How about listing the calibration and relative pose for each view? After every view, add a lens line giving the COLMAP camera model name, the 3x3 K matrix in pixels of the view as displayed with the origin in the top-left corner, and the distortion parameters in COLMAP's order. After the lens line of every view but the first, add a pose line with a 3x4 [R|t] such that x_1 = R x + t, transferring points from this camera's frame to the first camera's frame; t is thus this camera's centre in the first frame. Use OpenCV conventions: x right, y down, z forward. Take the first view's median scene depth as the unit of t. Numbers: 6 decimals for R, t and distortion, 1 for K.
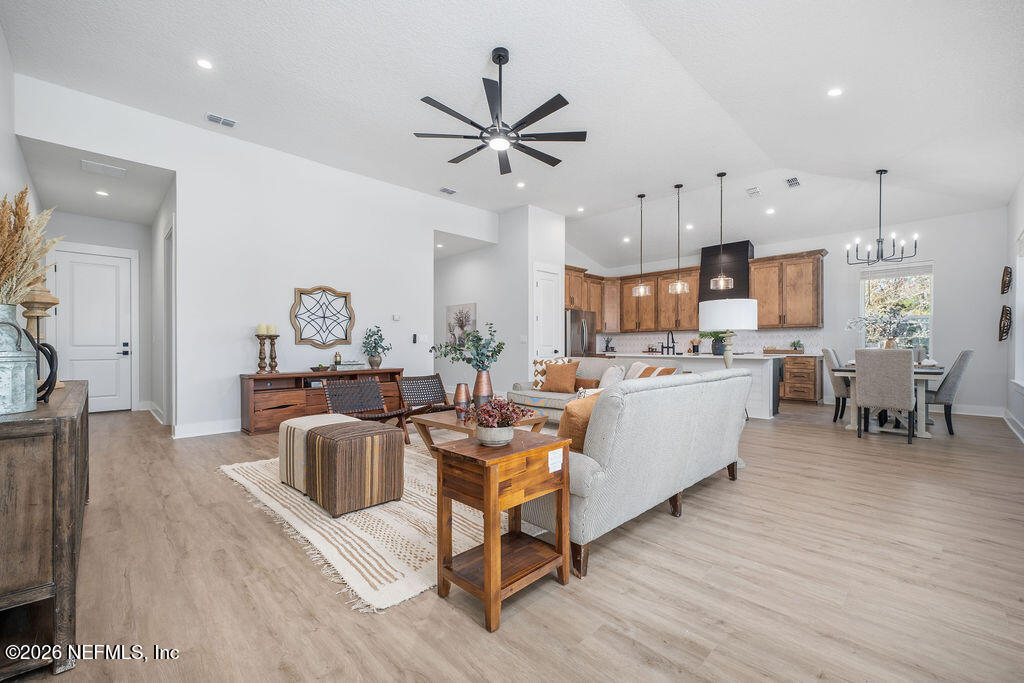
lens RADIAL K [[420.3, 0, 510.1], [0, 420.3, 344.9], [0, 0, 1]] dist [-0.002666, -0.000141]
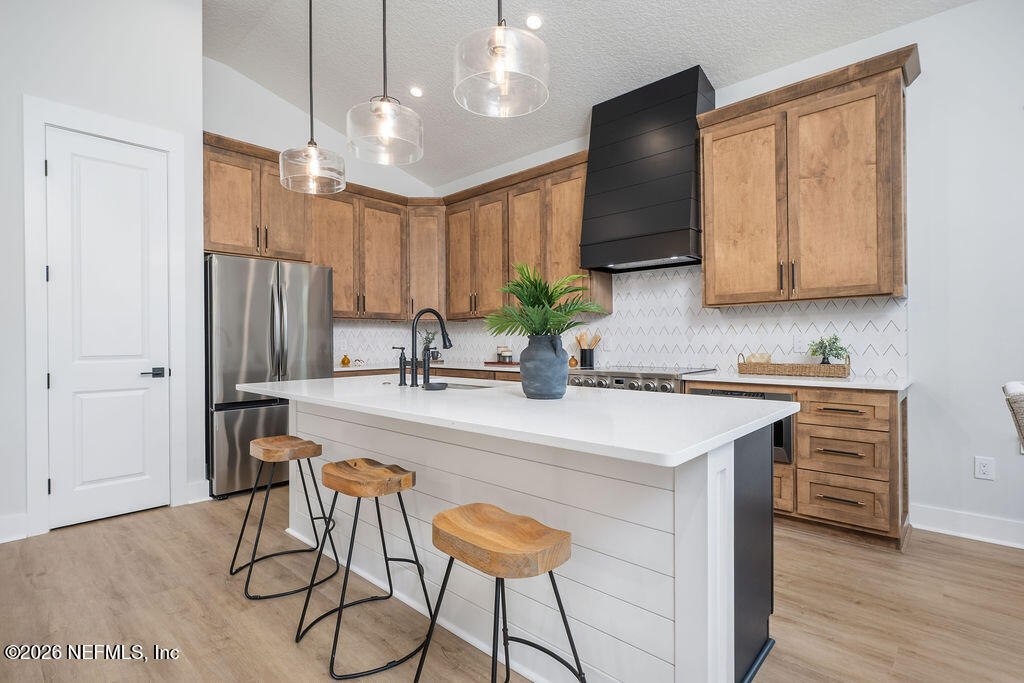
lens RADIAL K [[499.2, 0, 512.0], [0, 499.2, 341.5], [0, 0, 1]] dist [0.010602, 0.000301]
pose [[0.998138, -0.008033, 0.060461, 0.408405], [0.008029, 0.999968, 0.000321, -0.009420], [-0.060462, 0.000165, 0.998170, 0.619764]]
